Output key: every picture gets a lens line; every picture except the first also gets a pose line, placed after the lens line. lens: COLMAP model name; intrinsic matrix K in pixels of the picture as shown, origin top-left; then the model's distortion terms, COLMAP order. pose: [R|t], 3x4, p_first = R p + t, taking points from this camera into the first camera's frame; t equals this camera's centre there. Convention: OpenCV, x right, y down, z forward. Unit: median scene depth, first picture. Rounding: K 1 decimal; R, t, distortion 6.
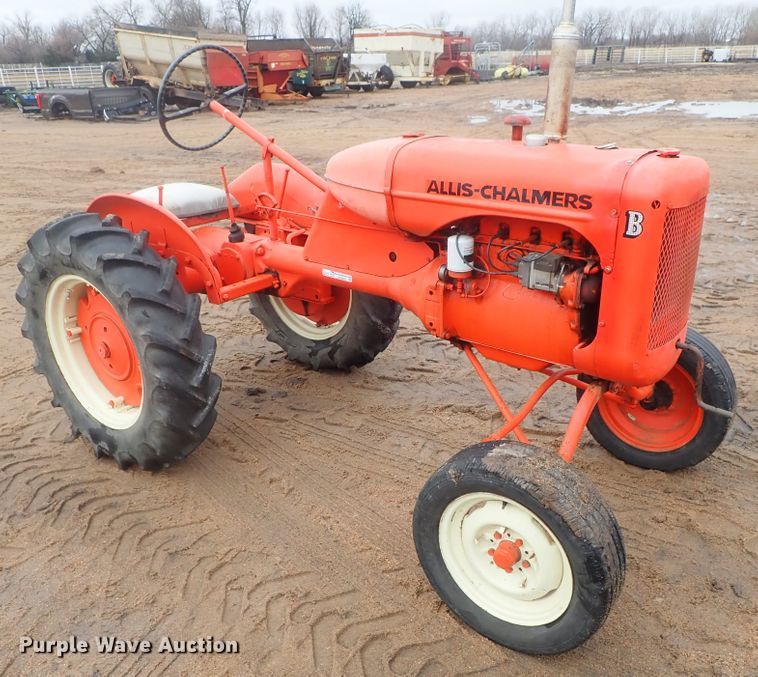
lens RADIAL K [[718.1, 0, 415.3], [0, 718.1, 361.2], [0, 0, 1]] dist [-0.002224, 0.010063]
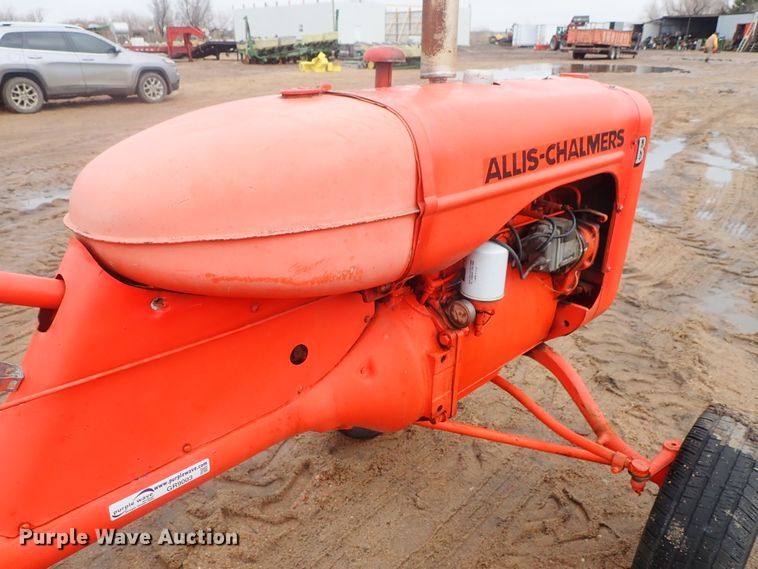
lens RADIAL K [[564.8, 0, 371.8], [0, 564.8, 282.8], [0, 0, 1]] dist [-0.001633, -0.005334]
pose [[0.163493, -0.364477, 0.916748, -0.377317], [0.382814, 0.879877, 0.281547, -0.297637], [-0.909243, 0.304913, 0.283381, 0.913611]]
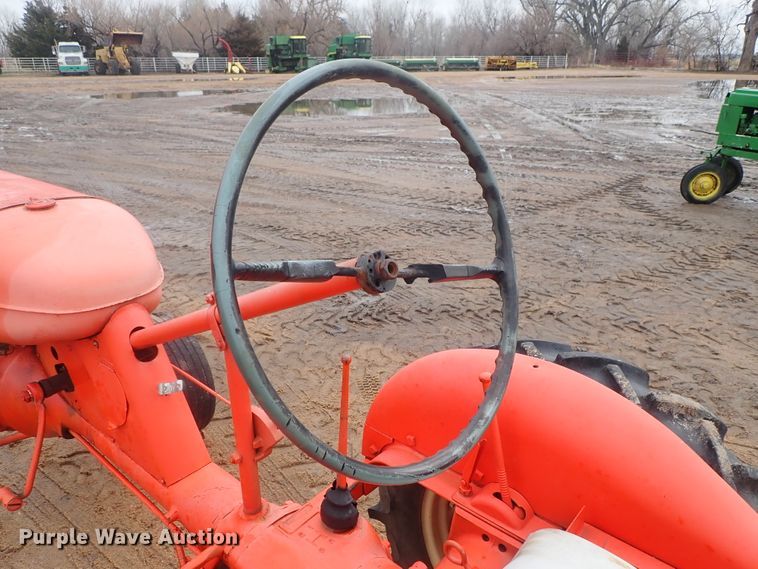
lens RADIAL K [[564.8, 0, 371.8], [0, 564.8, 282.8], [0, 0, 1]] dist [-0.001633, -0.005334]
pose [[-0.996056, -0.001466, 0.088717, -0.377704], [0.061750, 0.706543, 0.704971, -0.632621], [-0.063716, 0.707669, -0.703666, 1.438757]]
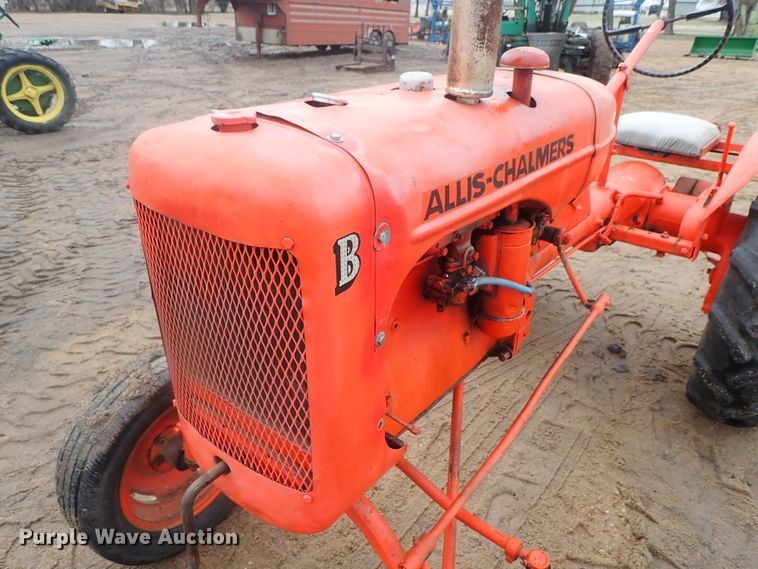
lens RADIAL K [[564.8, 0, 371.8], [0, 564.8, 282.8], [0, 0, 1]] dist [-0.001633, -0.005334]
pose [[-0.059295, 0.466306, -0.882634, 0.600859], [-0.412141, 0.793877, 0.447101, -0.336289], [0.909189, 0.390281, 0.145111, 0.878914]]
